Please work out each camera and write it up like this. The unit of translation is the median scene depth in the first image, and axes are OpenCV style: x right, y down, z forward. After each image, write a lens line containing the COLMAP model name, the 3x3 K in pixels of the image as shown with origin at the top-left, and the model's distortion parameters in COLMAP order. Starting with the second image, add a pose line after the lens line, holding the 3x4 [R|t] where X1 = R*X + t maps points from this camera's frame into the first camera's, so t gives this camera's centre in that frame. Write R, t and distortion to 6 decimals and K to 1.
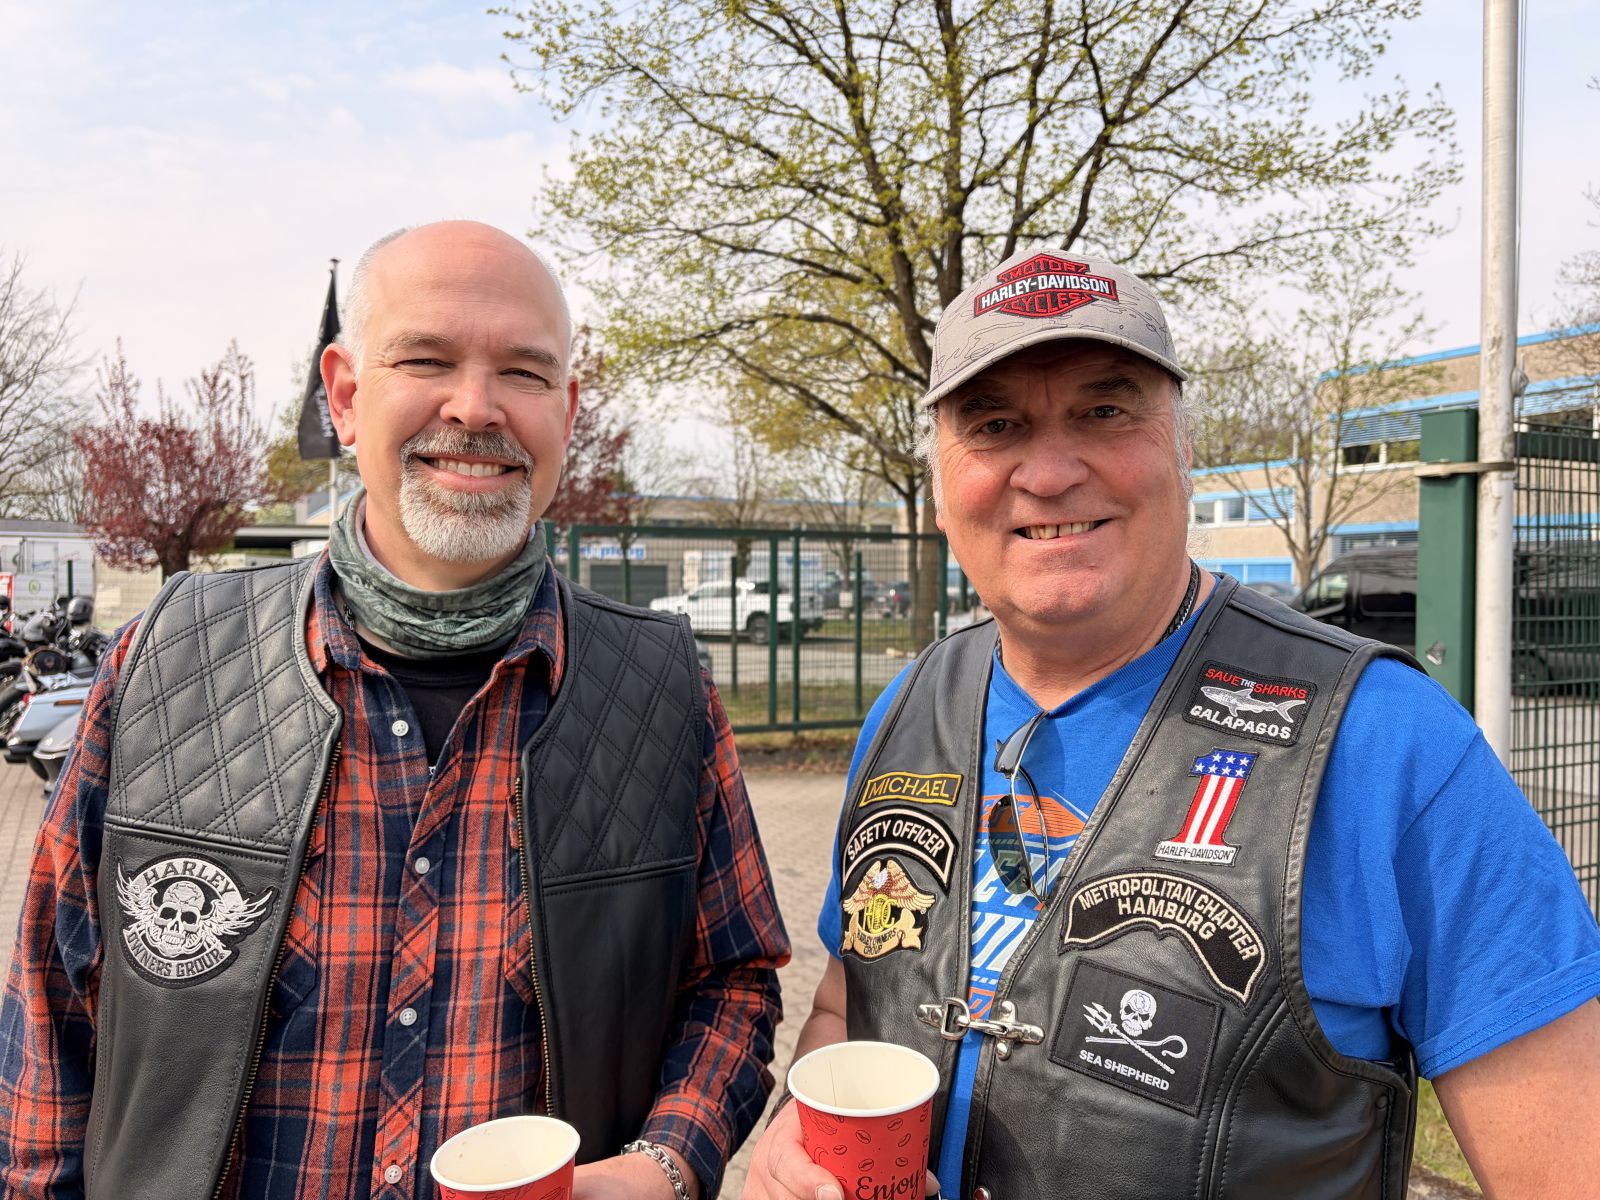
lens RADIAL K [[1216.4, 0, 777.7], [0, 1216.4, 597.5], [0, 0, 1]] dist [0.117918, -0.151828]
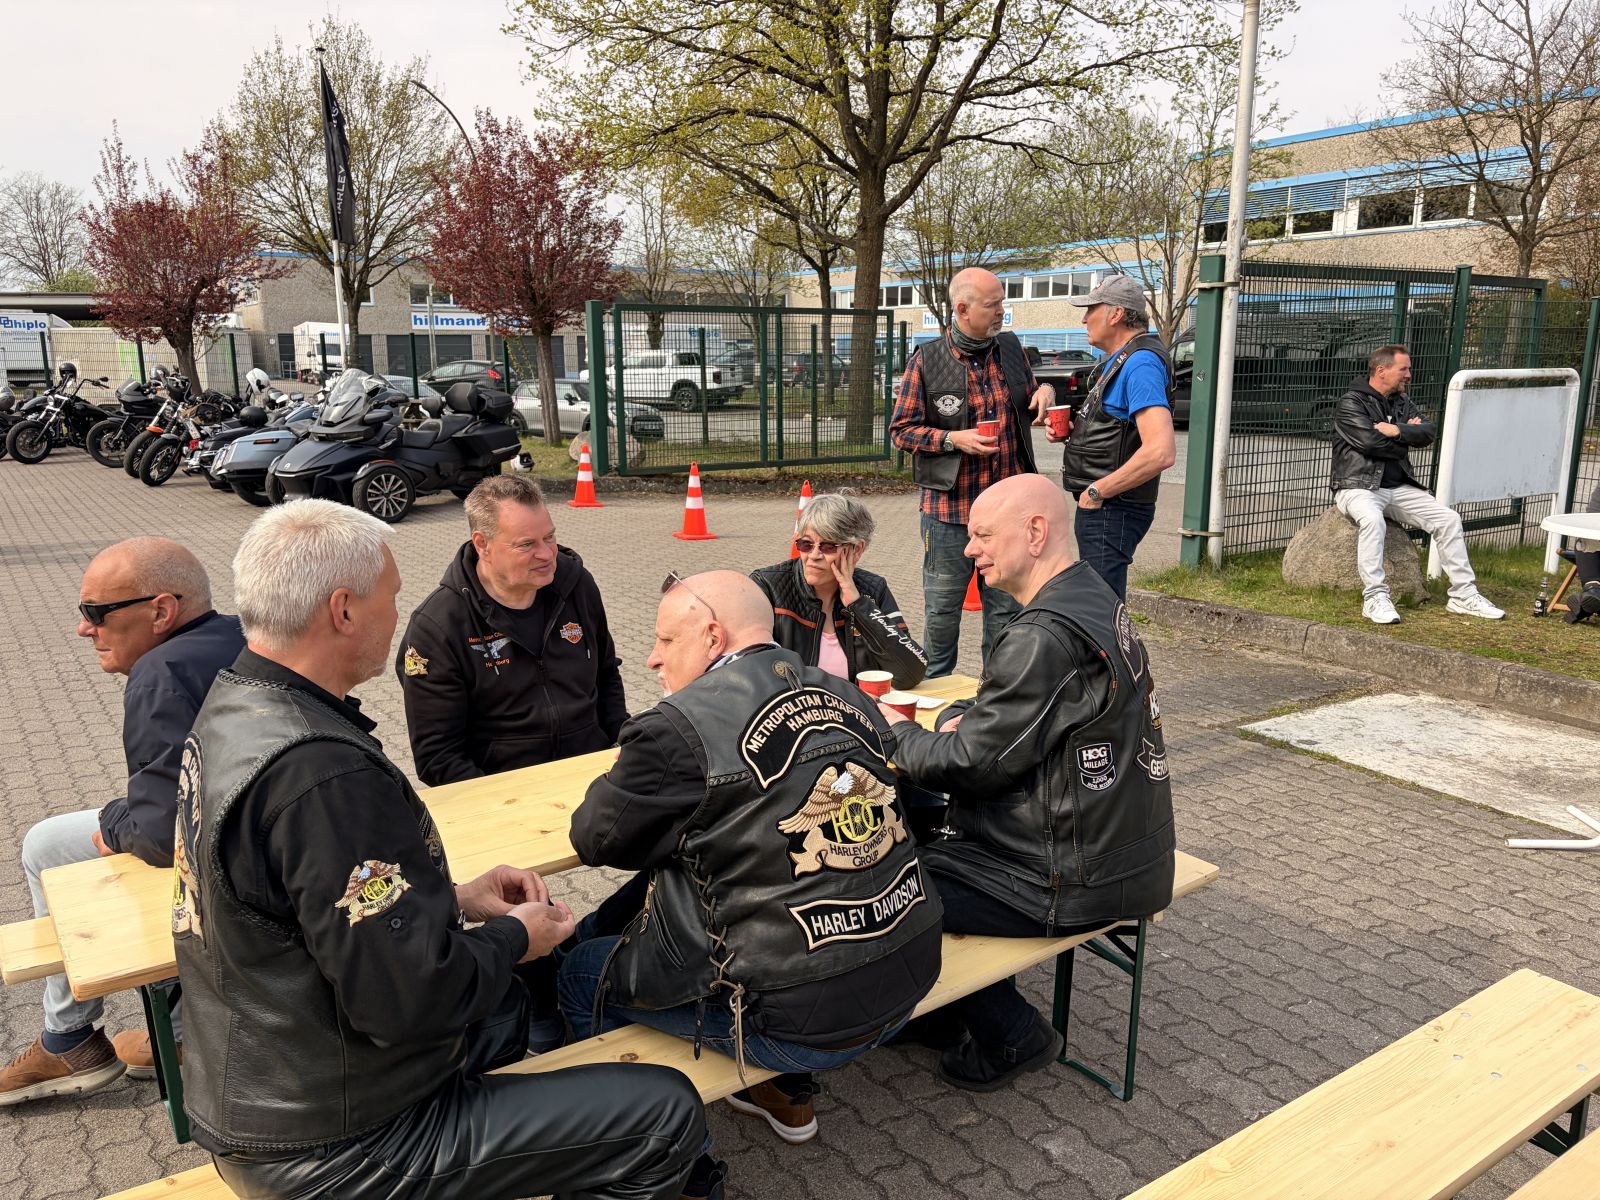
lens RADIAL K [[1194.3, 0, 800.0], [0, 1194.3, 600.0], [0, 0, 1]] dist [0.067740, -0.096938]
pose [[0.993863, -0.027640, 0.107106, -0.038504], [0.006943, 0.981955, 0.188986, 0.003002], [-0.110396, -0.187083, 0.976121, -0.101576]]
